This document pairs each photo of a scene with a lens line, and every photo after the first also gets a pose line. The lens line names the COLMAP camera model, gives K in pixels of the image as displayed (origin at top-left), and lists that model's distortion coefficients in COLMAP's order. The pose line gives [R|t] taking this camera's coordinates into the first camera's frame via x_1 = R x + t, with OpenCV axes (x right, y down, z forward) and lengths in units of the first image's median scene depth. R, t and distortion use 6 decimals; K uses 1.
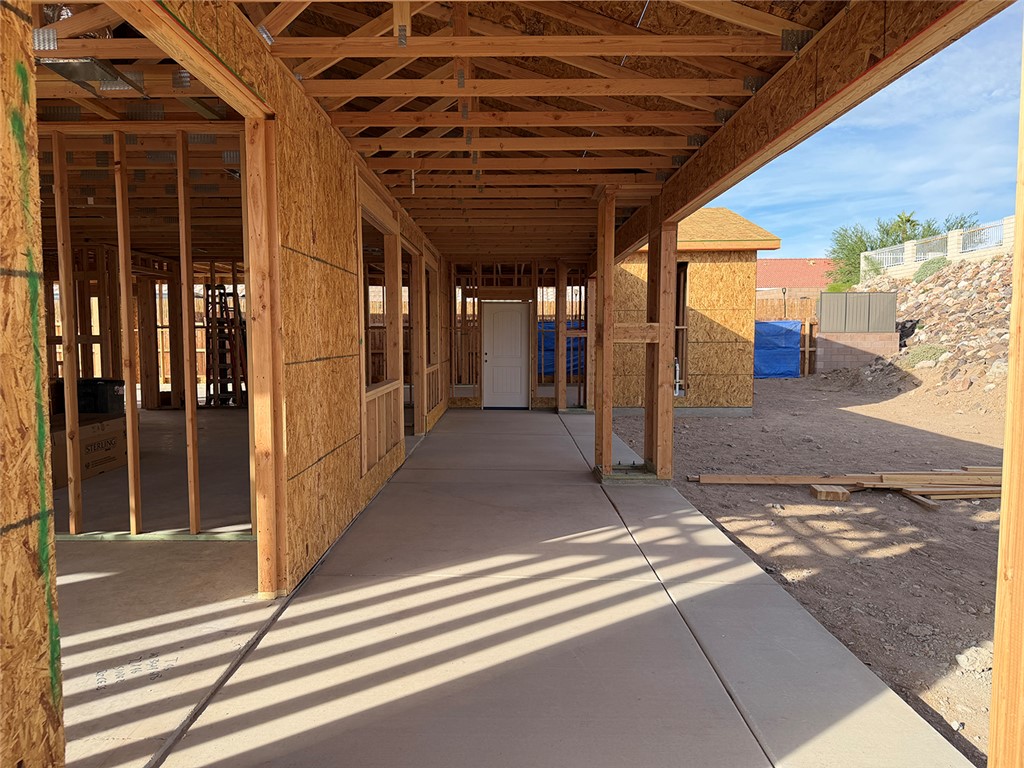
lens RADIAL K [[717.3, 0, 512.0], [0, 717.3, 384.0], [0, 0, 1]] dist [0.003307, 0.003985]
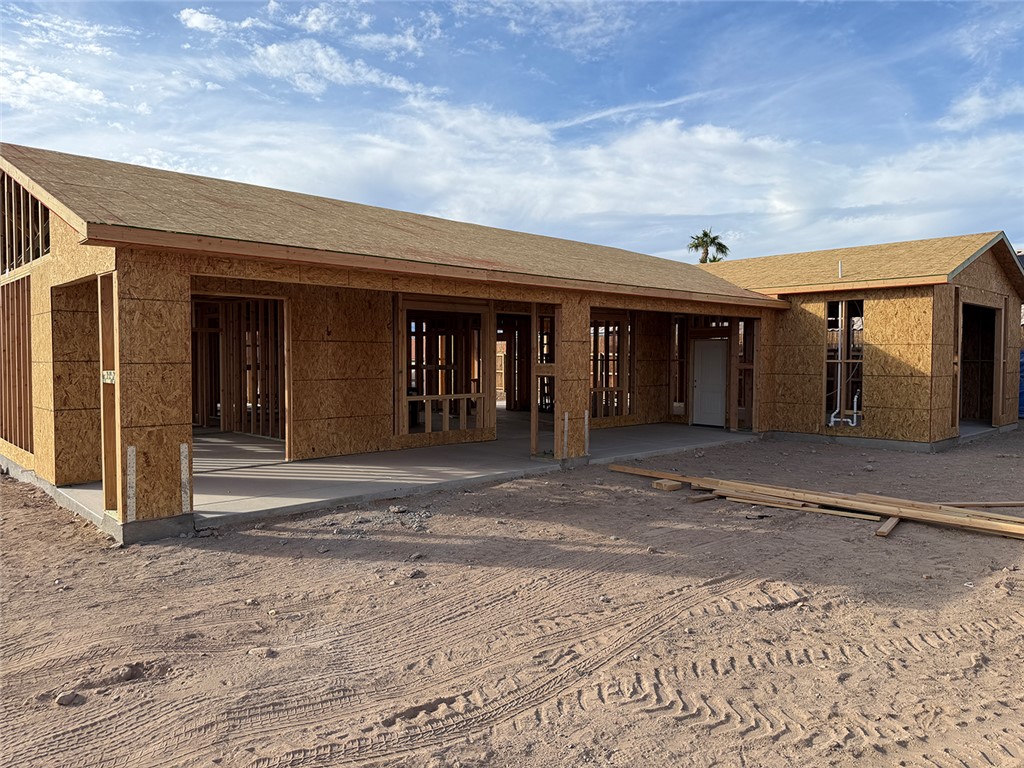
lens RADIAL K [[717.3, 0, 512.0], [0, 717.3, 384.0], [0, 0, 1]] dist [0.003307, 0.003985]
pose [[0.689853, 0.032529, -0.723219, 0.658725], [-0.053064, 0.998575, -0.005702, -0.012592], [0.722002, 0.042310, 0.690596, -0.099672]]
